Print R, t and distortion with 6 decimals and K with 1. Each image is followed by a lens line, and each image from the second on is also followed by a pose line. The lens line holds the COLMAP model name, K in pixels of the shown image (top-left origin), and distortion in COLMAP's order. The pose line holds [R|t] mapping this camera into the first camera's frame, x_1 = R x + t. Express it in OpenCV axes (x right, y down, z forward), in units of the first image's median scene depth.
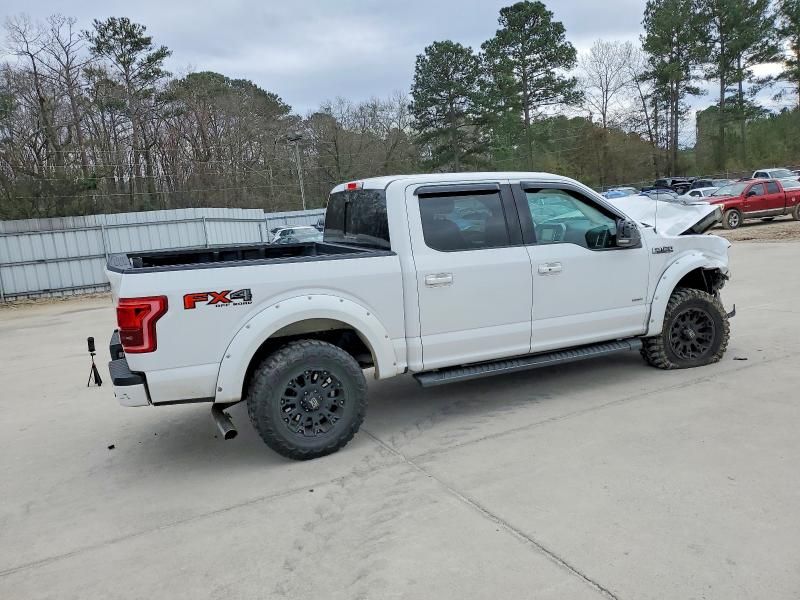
lens RADIAL K [[608.6, 0, 400.0], [0, 608.6, 300.0], [0, 0, 1]] dist [0.032395, -0.002479]
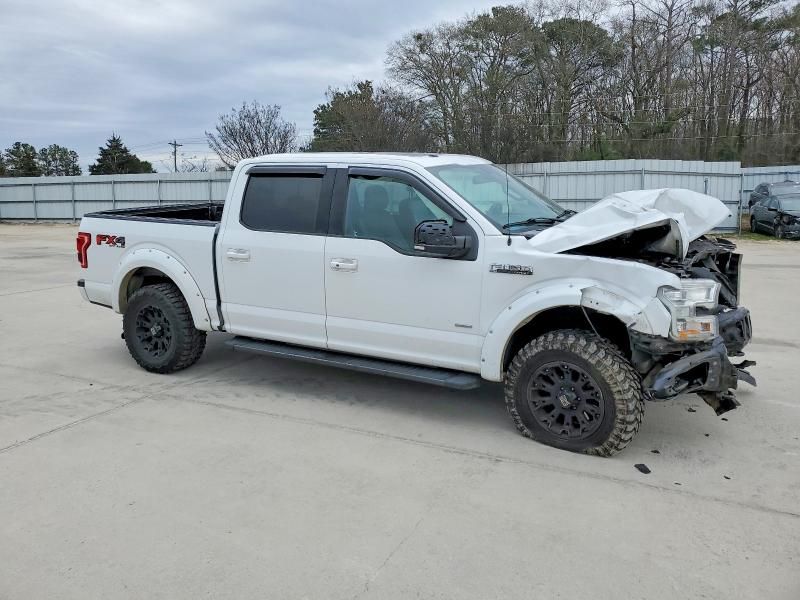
lens RADIAL K [[608.6, 0, 400.0], [0, 608.6, 300.0], [0, 0, 1]] dist [0.032395, -0.002479]
pose [[0.641914, 0.216021, -0.735719, 0.971654], [-0.149832, 0.976336, 0.155943, -0.152891], [0.751996, 0.010132, 0.659090, 0.459288]]
